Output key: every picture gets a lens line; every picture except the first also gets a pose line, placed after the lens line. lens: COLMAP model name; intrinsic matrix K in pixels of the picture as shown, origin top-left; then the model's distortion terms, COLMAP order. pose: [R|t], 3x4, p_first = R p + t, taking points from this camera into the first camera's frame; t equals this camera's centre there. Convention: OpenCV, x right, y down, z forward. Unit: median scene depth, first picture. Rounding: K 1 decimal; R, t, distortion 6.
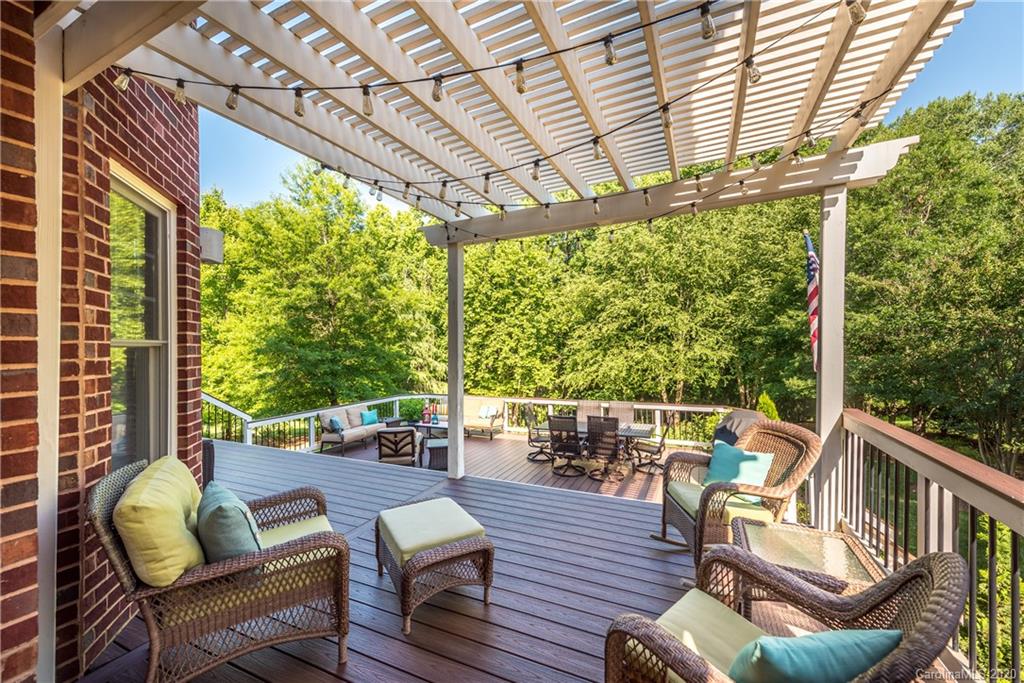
lens RADIAL K [[410.6, 0, 497.9], [0, 410.6, 351.3], [0, 0, 1]] dist [-0.000095, 0.000005]
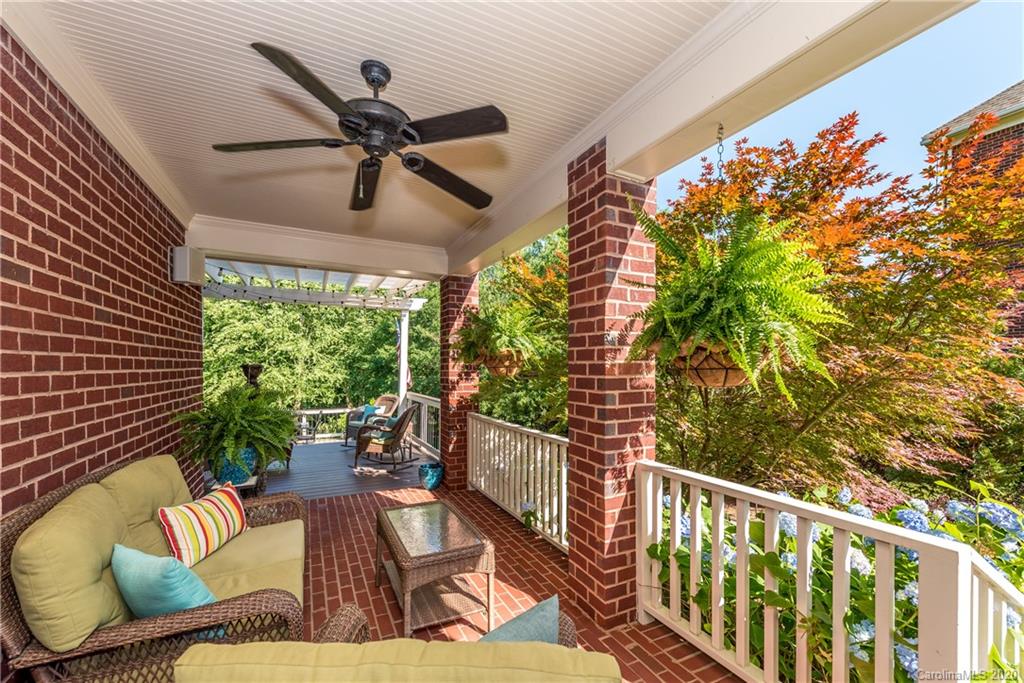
lens RADIAL K [[409.9, 0, 509.8], [0, 409.9, 367.7], [0, 0, 1]] dist [0.001516, 0.000155]
pose [[0.606769, 0.020135, 0.794623, -0.106785], [-0.004937, 0.999755, -0.021563, 0.004943], [-0.794863, 0.009161, 0.606720, -0.140535]]
